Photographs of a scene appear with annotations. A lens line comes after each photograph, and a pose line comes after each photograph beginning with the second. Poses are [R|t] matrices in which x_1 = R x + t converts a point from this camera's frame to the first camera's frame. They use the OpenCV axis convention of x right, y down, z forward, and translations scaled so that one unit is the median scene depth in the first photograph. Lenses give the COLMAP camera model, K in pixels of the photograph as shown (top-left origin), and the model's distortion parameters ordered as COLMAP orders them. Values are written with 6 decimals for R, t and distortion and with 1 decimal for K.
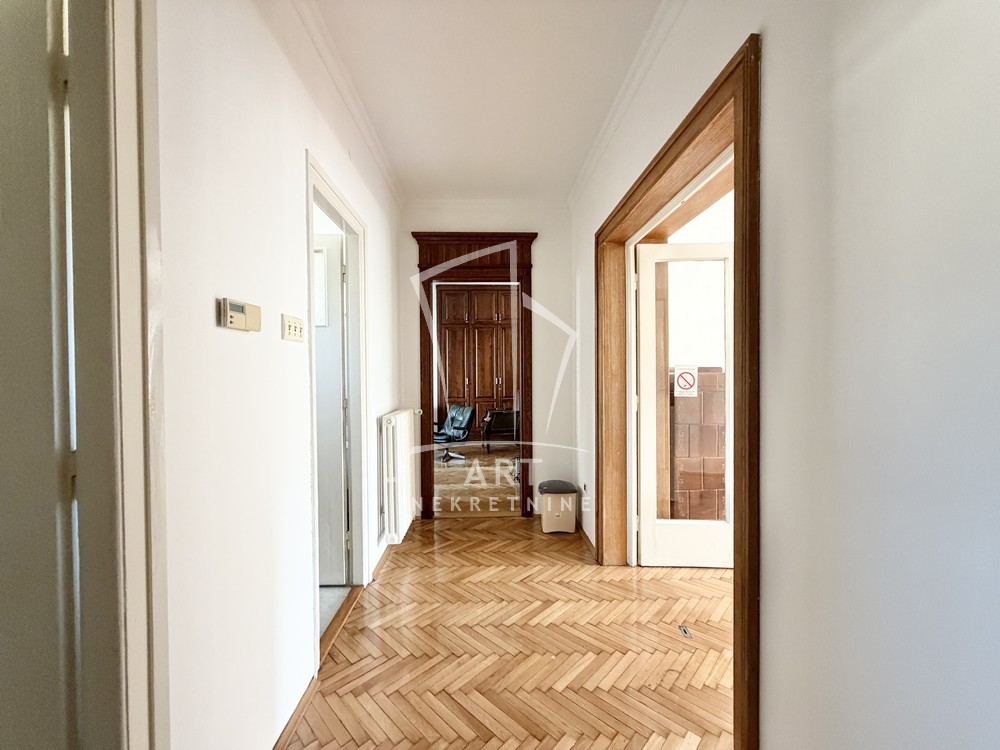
lens RADIAL K [[397.8, 0, 496.0], [0, 397.8, 377.1], [0, 0, 1]] dist [0.000767, -0.000077]
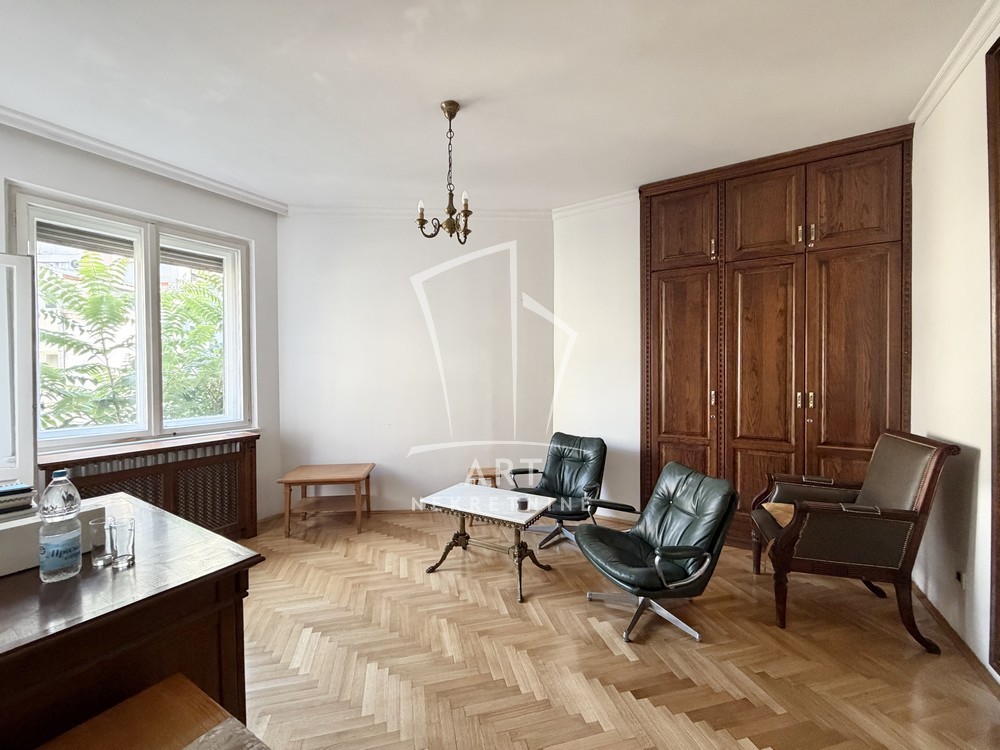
lens RADIAL K [[397.8, 0, 496.0], [0, 397.8, 377.1], [0, 0, 1]] dist [0.000767, -0.000077]
pose [[0.839629, 0.010836, -0.543053, -0.035990], [-0.010153, 0.999939, 0.004253, -0.010841], [0.543066, 0.001943, 0.839688, 0.515870]]
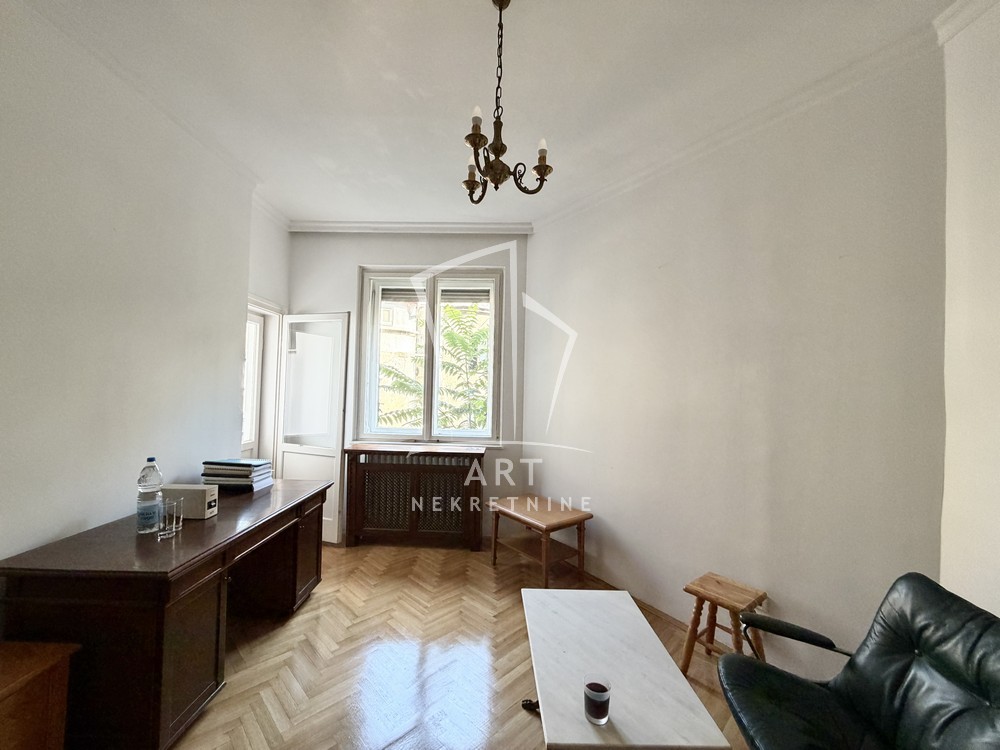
lens RADIAL K [[397.8, 0, 496.0], [0, 397.8, 377.1], [0, 0, 1]] dist [0.000767, -0.000077]
pose [[-0.026473, -0.013585, -0.999557, -0.038356], [-0.041705, 0.999052, -0.012474, -0.017436], [0.998779, 0.041357, -0.027015, 0.642795]]
